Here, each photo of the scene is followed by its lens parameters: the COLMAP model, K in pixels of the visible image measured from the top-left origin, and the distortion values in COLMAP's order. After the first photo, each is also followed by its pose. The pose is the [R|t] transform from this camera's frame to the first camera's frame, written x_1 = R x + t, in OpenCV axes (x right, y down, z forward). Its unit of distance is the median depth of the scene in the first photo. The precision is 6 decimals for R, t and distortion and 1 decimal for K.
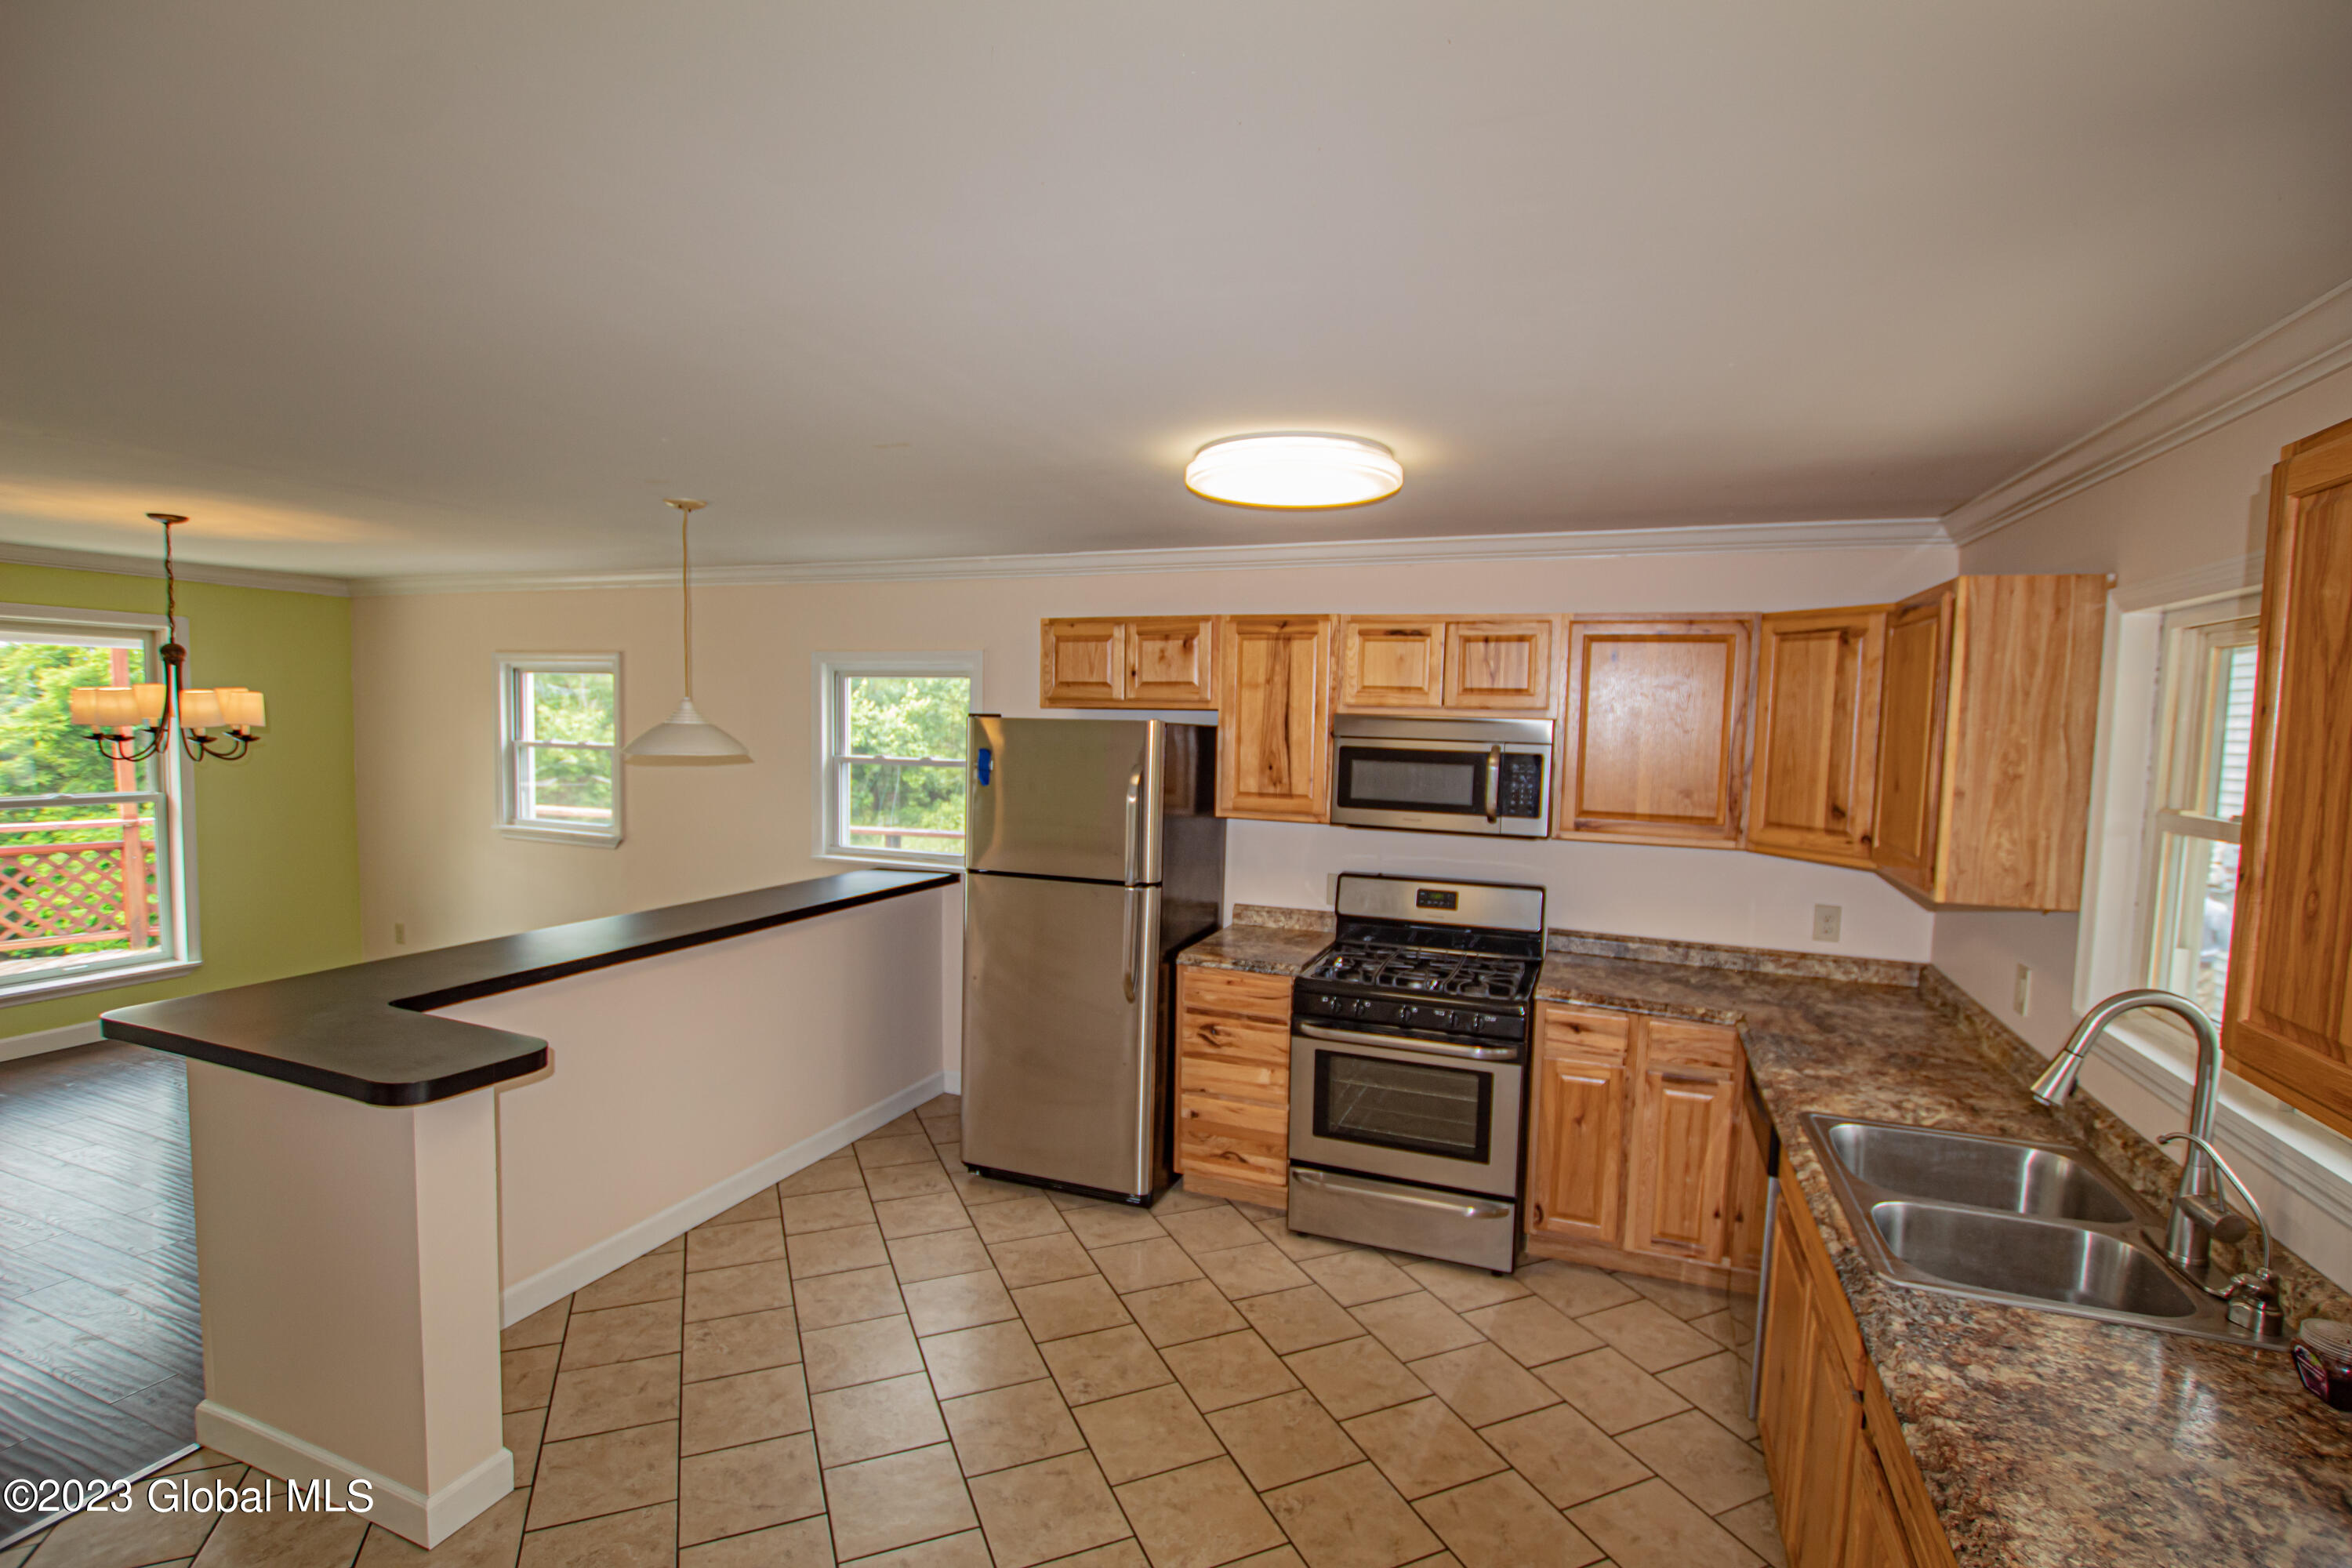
lens RADIAL K [[1092.8, 0, 1184.4], [0, 1092.8, 803.1], [0, 0, 1]] dist [-0.034856, 0.005485]
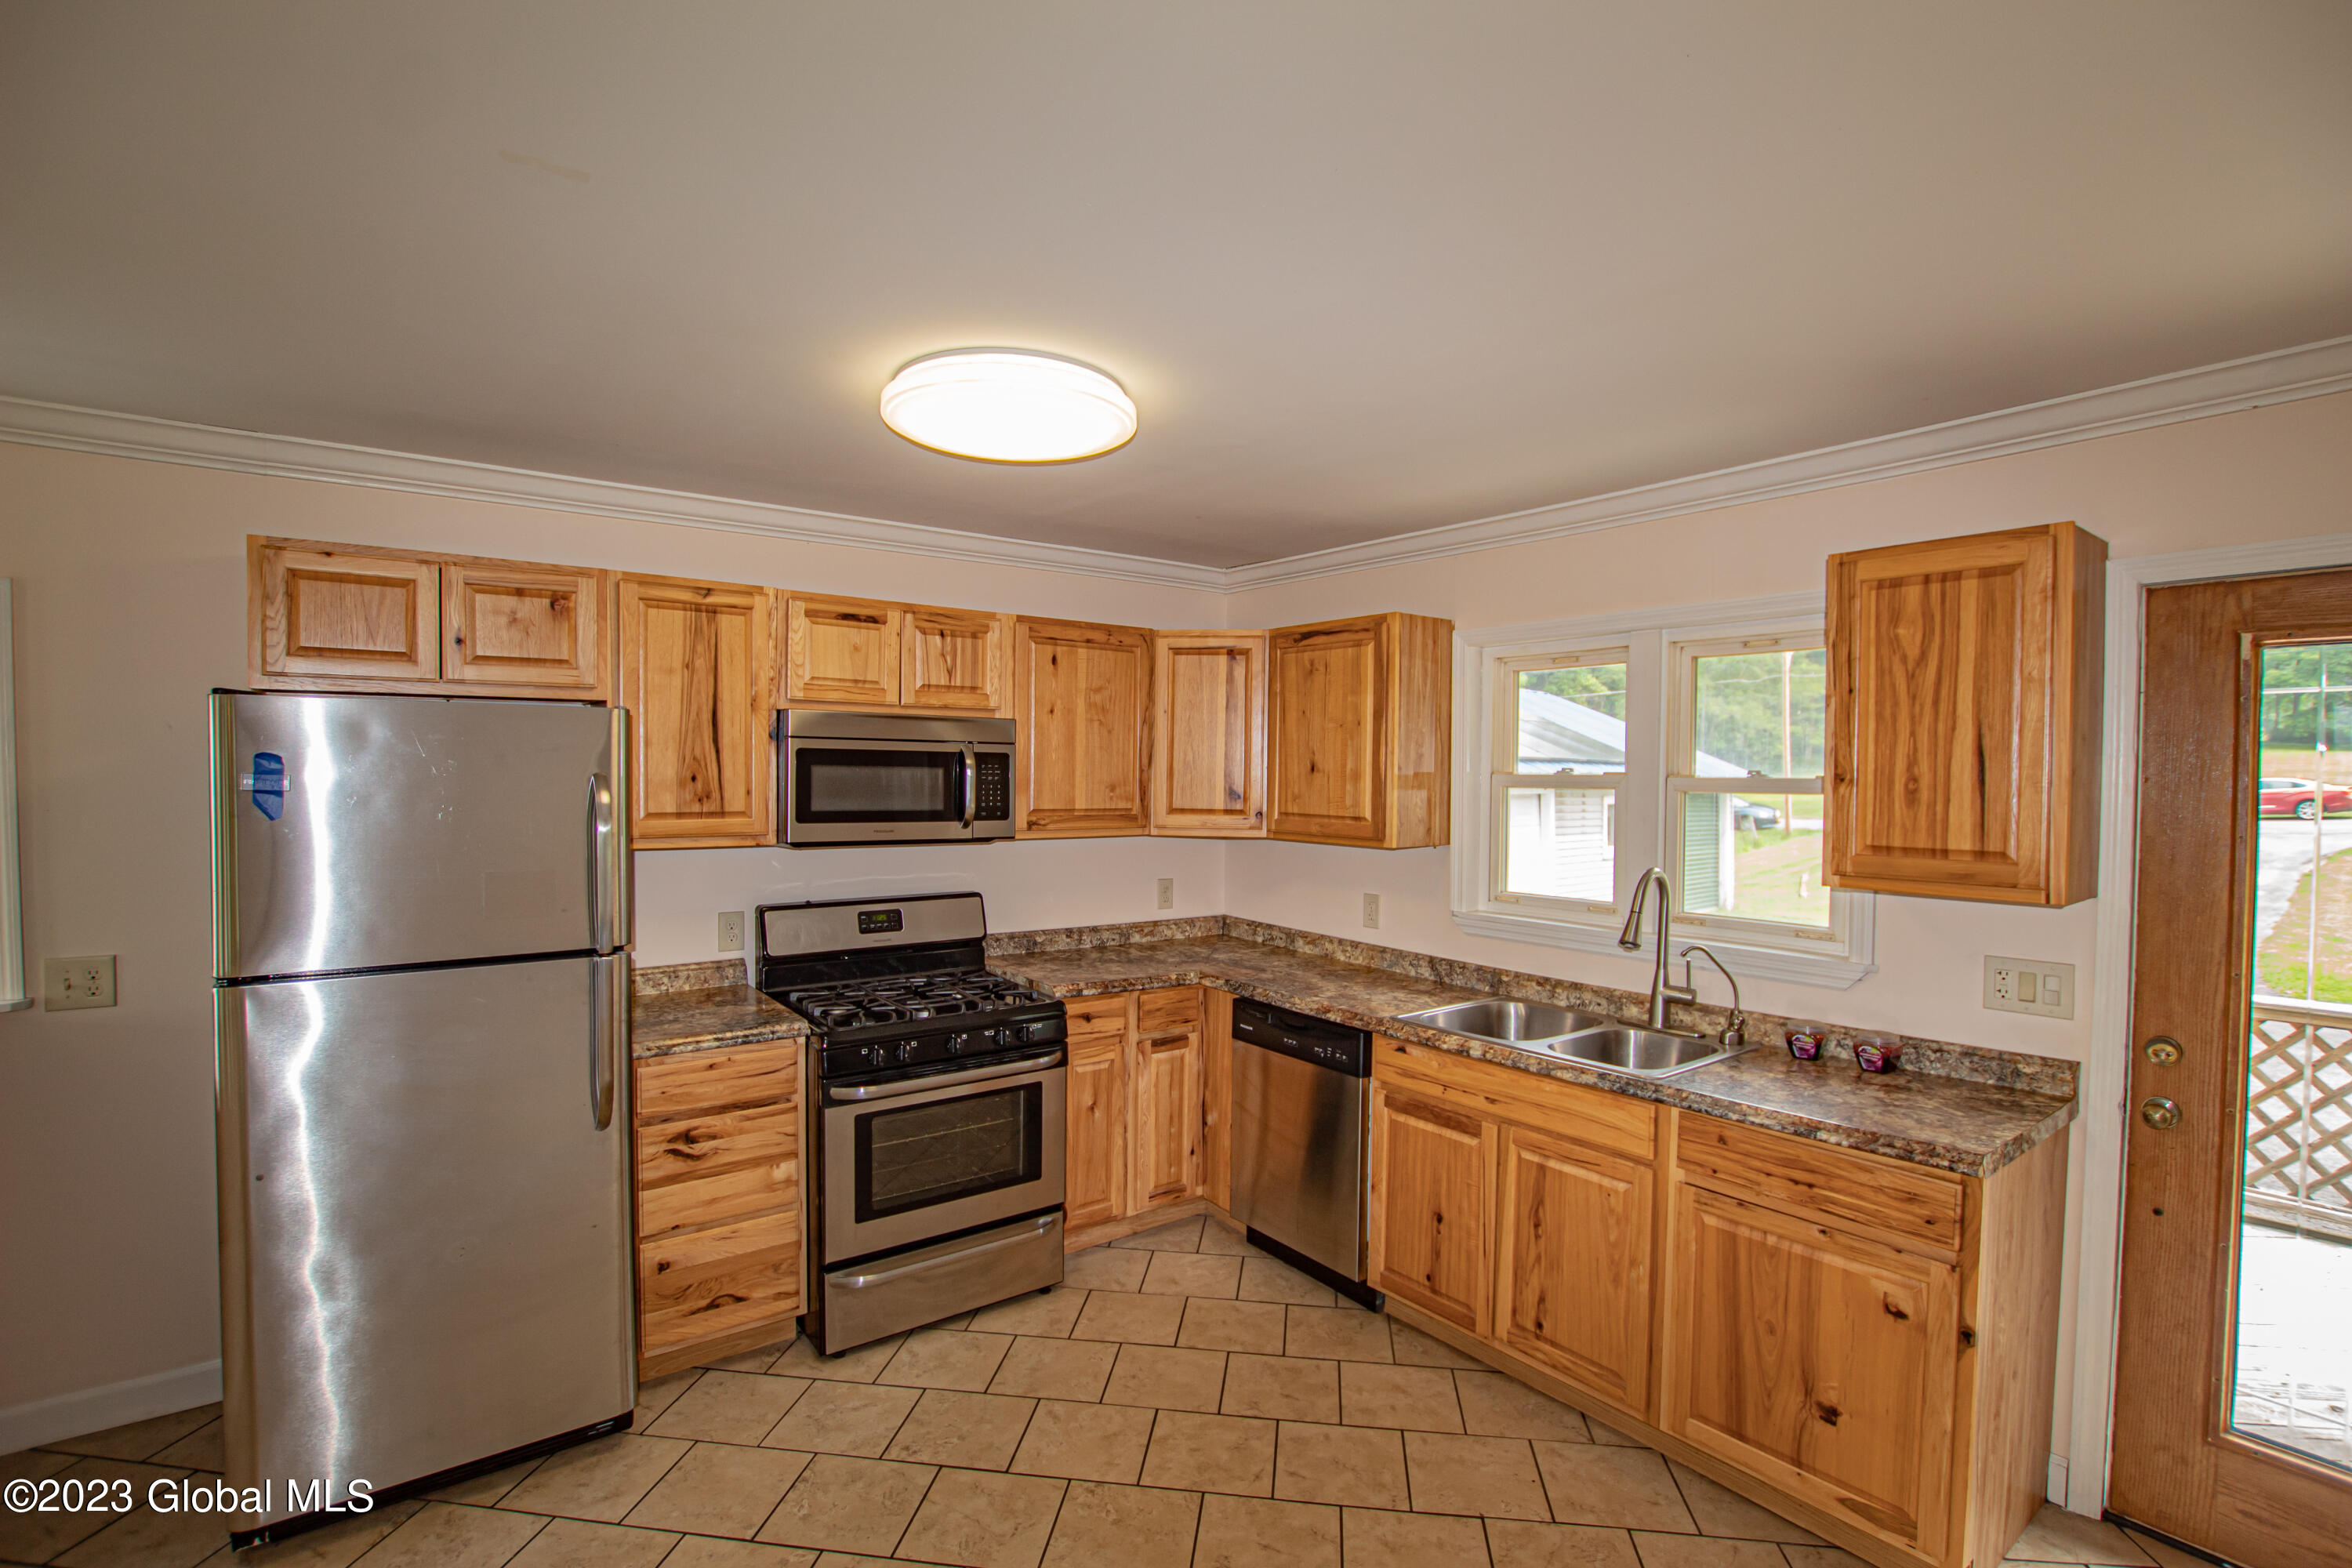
lens RADIAL K [[1092.8, 0, 1184.4], [0, 1092.8, 803.4], [0, 0, 1]] dist [-0.034856, 0.005485]
pose [[0.517181, -0.043049, 0.854793, -0.417870], [0.072719, 0.997333, 0.006230, 0.005075], [-0.852781, 0.058938, 0.518932, 0.340087]]
